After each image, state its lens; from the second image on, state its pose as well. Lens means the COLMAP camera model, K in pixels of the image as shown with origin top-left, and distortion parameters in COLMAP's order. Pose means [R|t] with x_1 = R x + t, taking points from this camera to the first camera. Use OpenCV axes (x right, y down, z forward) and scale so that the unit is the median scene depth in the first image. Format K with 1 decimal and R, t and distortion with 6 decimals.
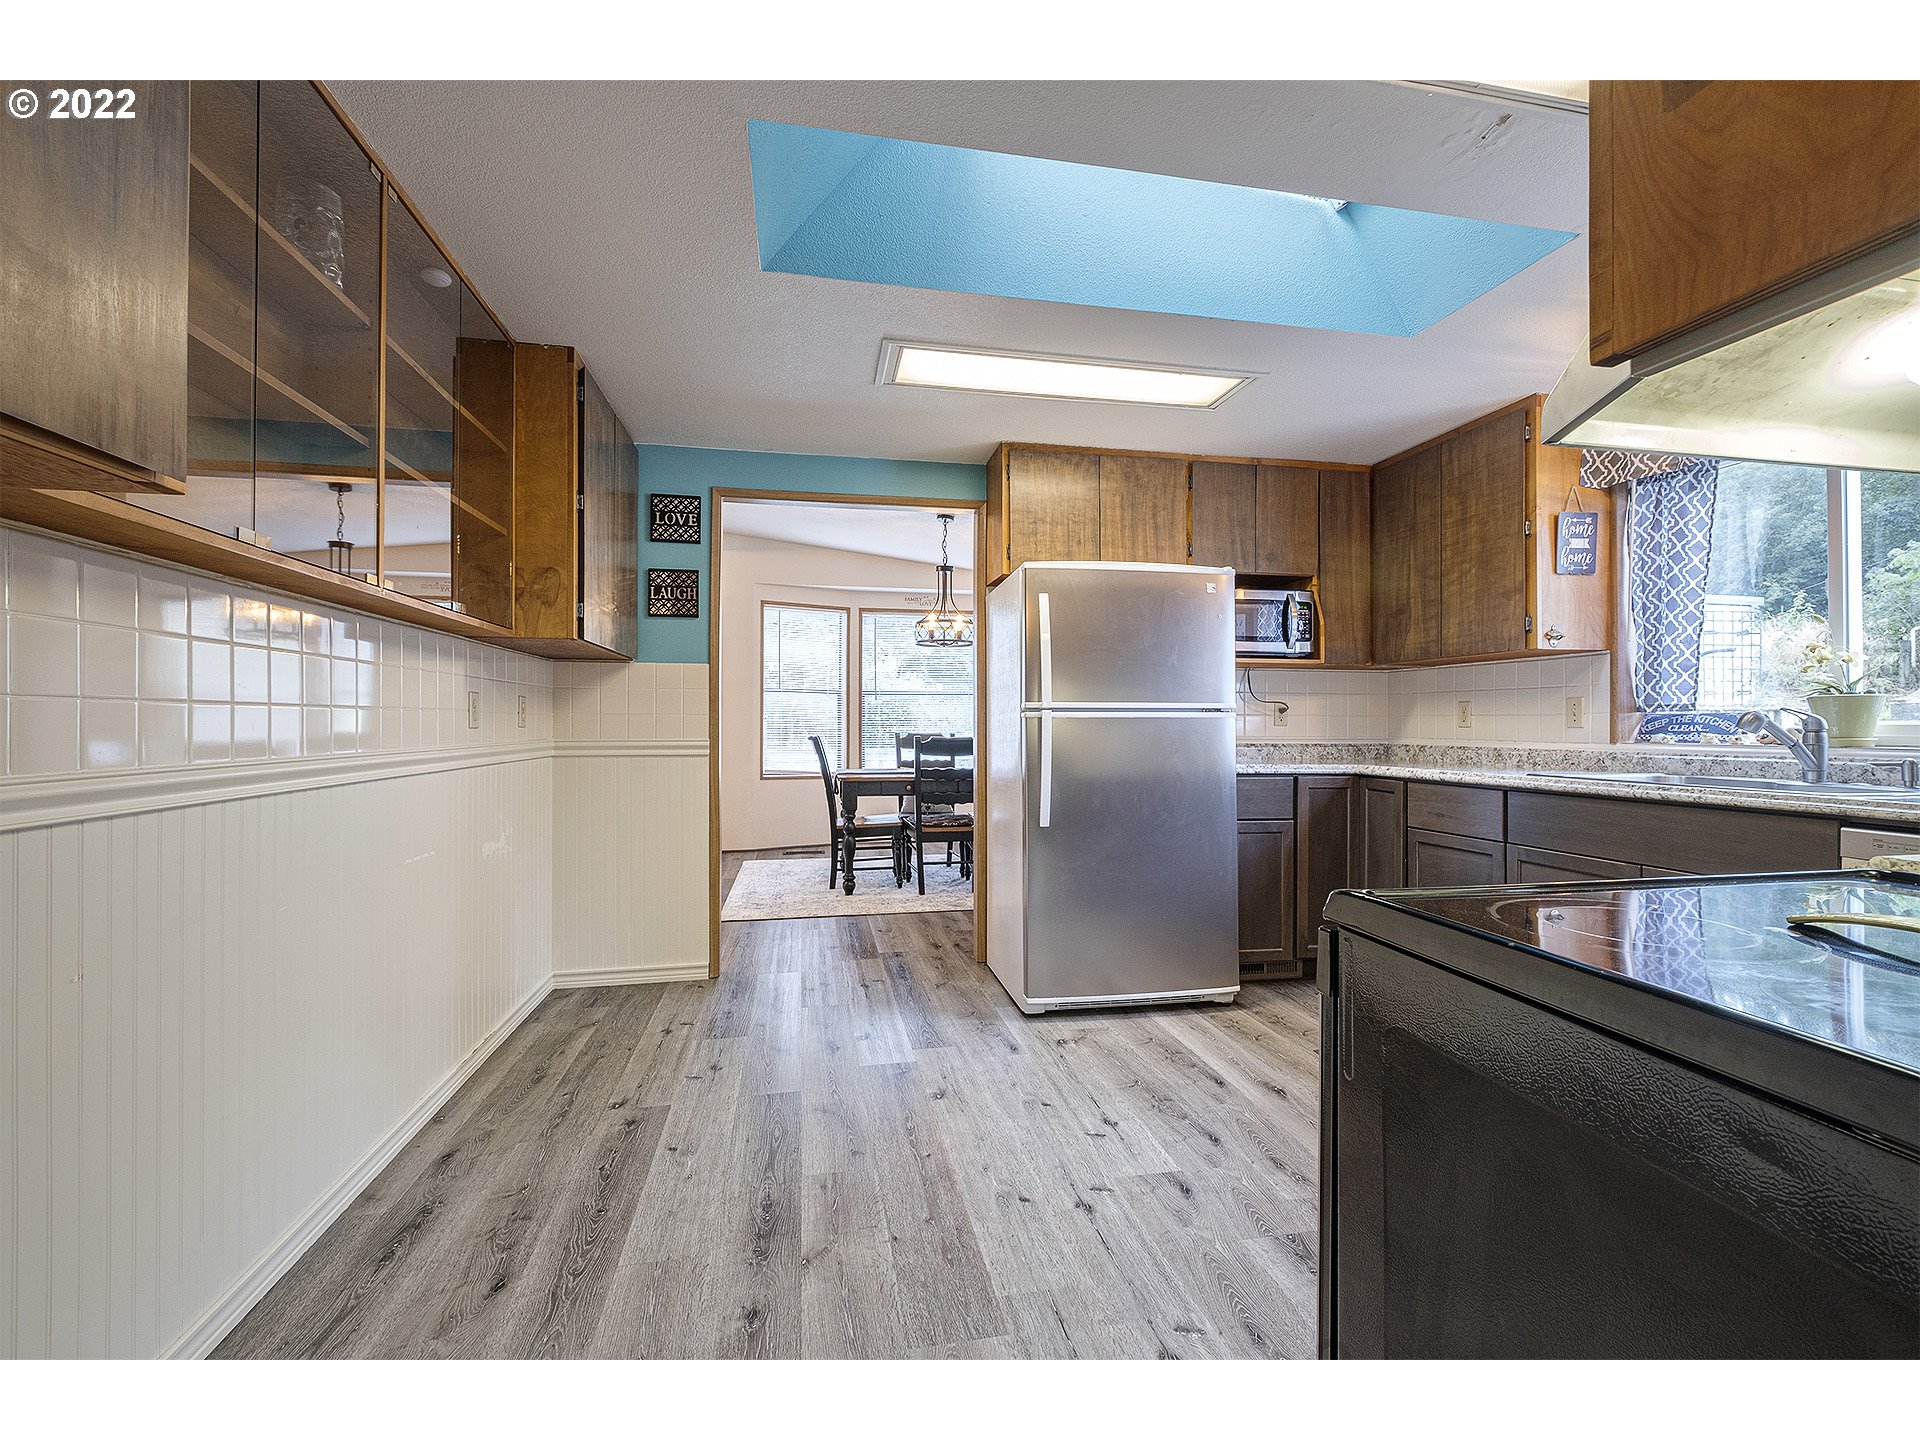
lens RADIAL K [[845.4, 0, 966.7], [0, 845.4, 722.2], [0, 0, 1]] dist [0.006332, -0.005681]
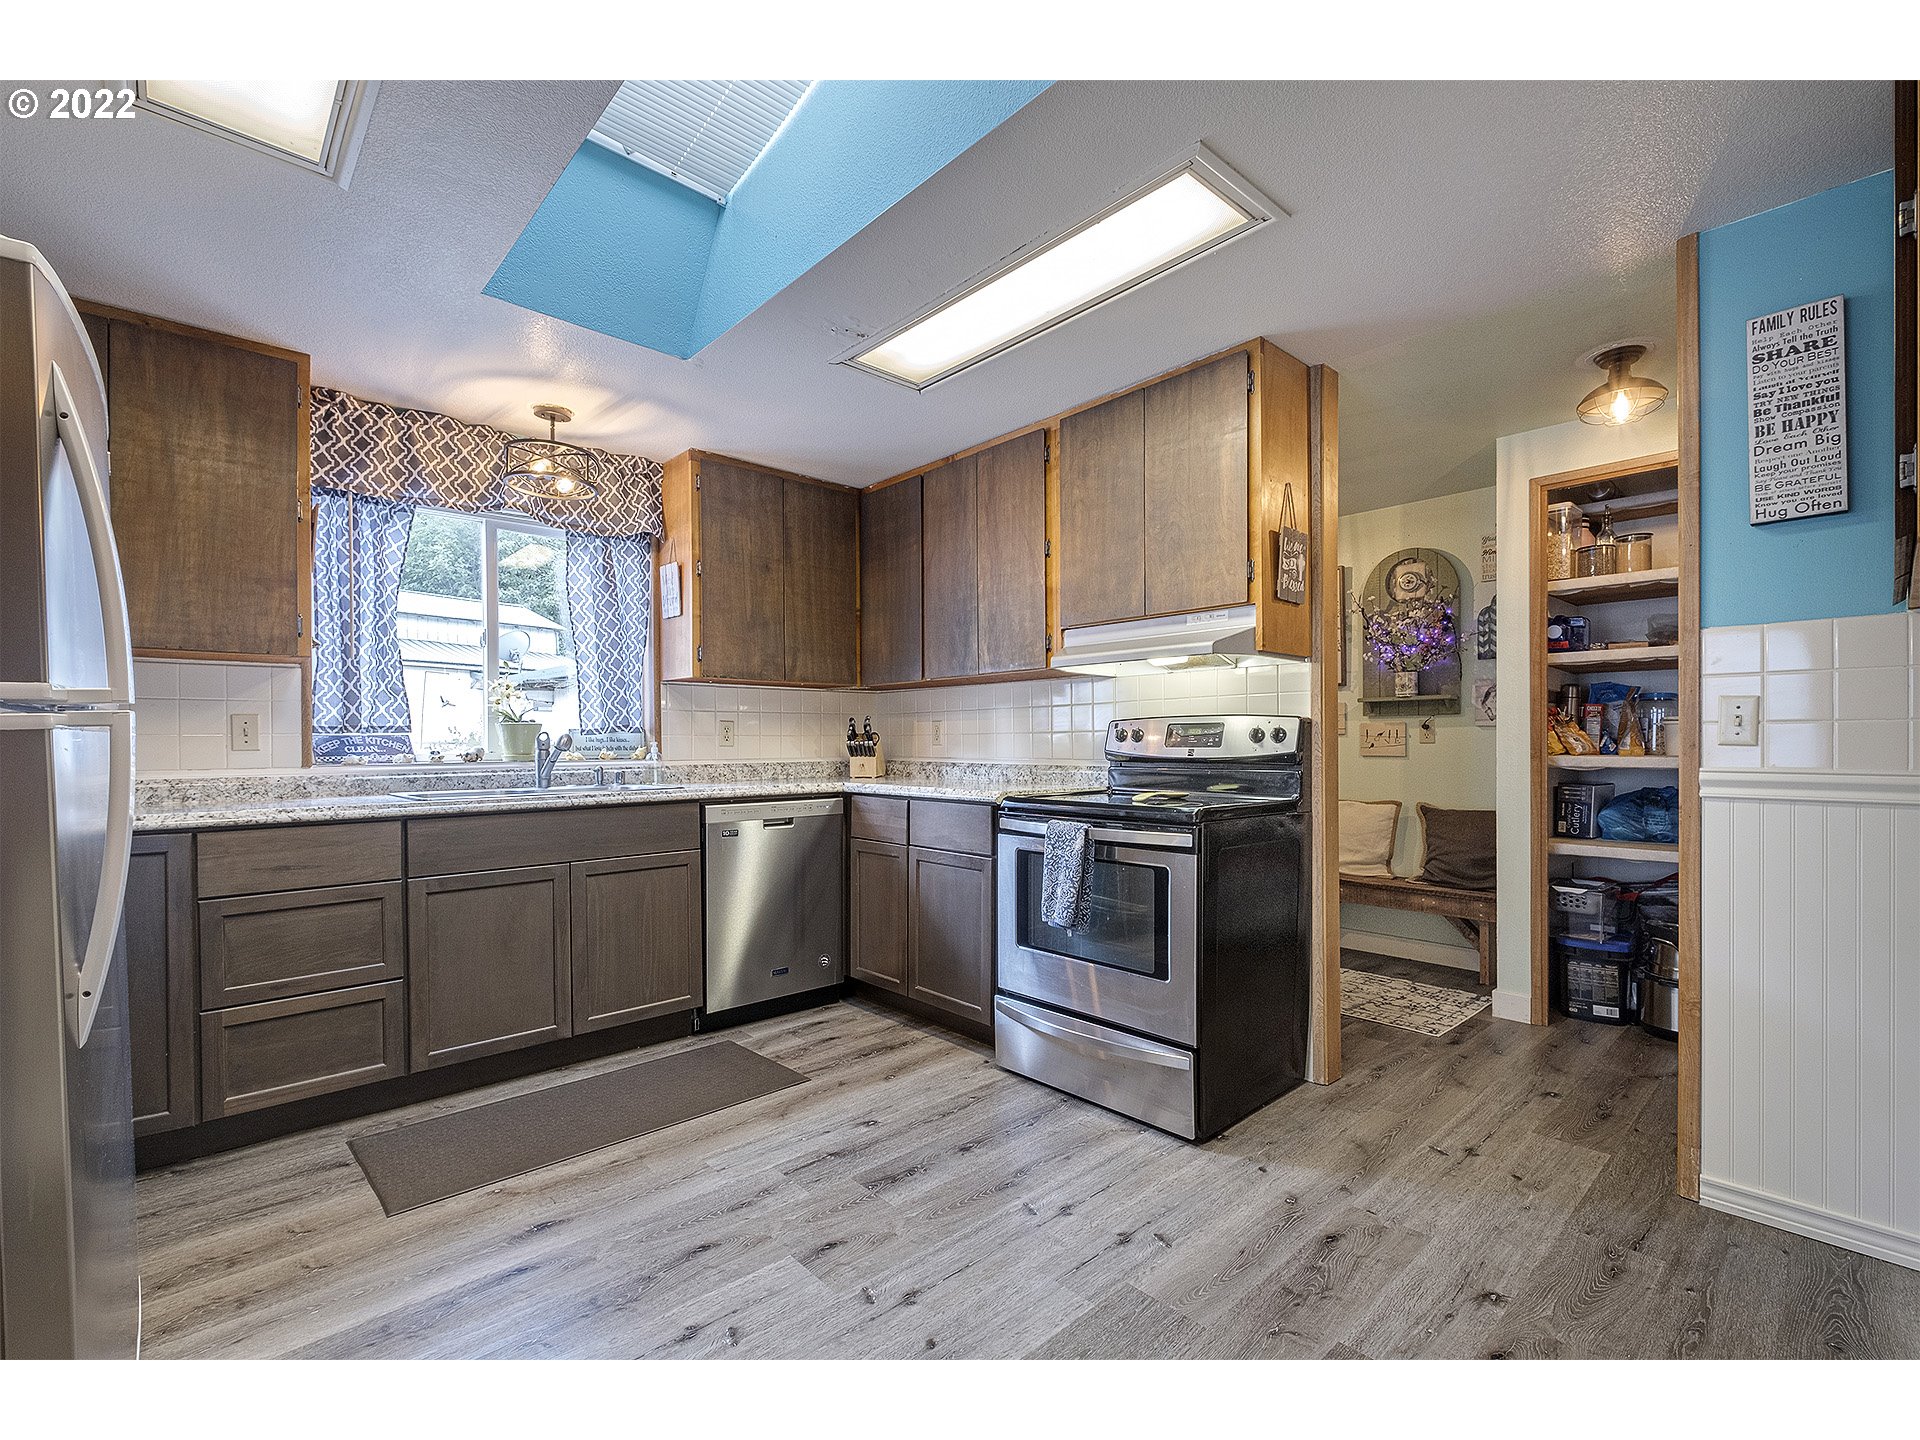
lens RADIAL K [[845.4, 0, 980.1], [0, 845.4, 750.9], [0, 0, 1]] dist [0.006332, -0.005681]
pose [[-0.533435, -0.004109, 0.845831, -0.410901], [0.005733, 0.999948, 0.008473, 0.004515], [-0.845821, 0.009369, -0.533384, 0.914045]]
